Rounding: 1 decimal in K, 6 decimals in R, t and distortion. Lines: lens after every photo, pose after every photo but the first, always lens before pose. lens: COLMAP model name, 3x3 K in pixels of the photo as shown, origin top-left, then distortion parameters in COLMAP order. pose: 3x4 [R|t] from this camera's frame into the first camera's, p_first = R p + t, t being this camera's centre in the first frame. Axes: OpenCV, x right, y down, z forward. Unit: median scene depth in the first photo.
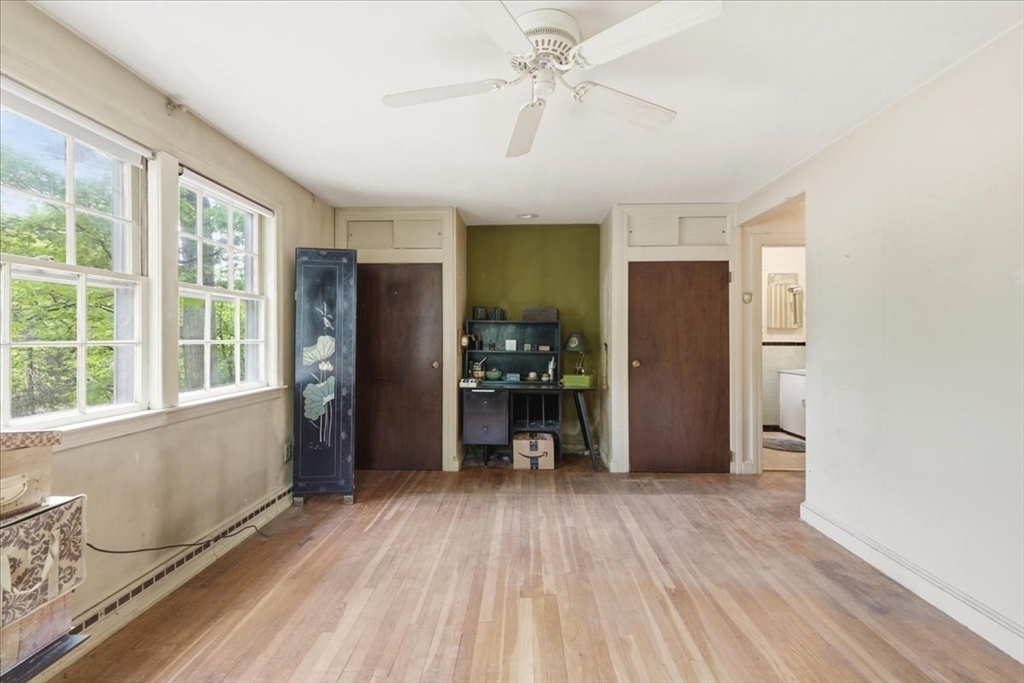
lens RADIAL K [[432.6, 0, 506.4], [0, 432.6, 339.9], [0, 0, 1]] dist [0.002302, 0.000118]
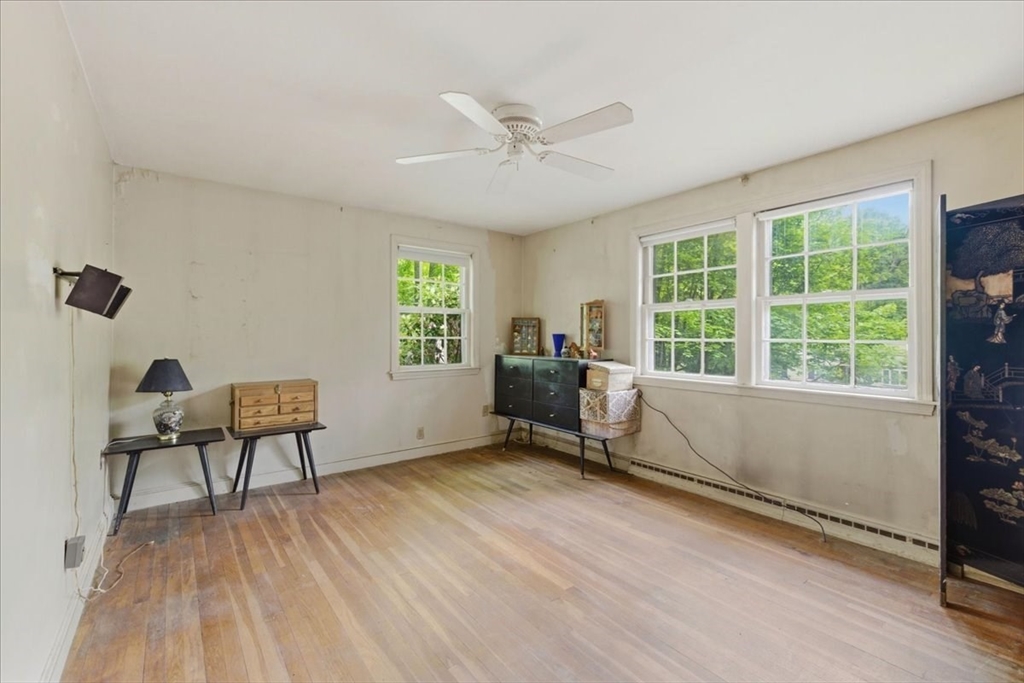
lens RADIAL K [[432.6, 0, 506.4], [0, 432.6, 339.9], [0, 0, 1]] dist [0.002302, 0.000118]
pose [[-0.767532, 0.003695, -0.641000, 0.742484], [-0.006665, 0.999883, 0.013744, -0.008981], [0.640976, 0.014821, -0.767418, 1.526785]]
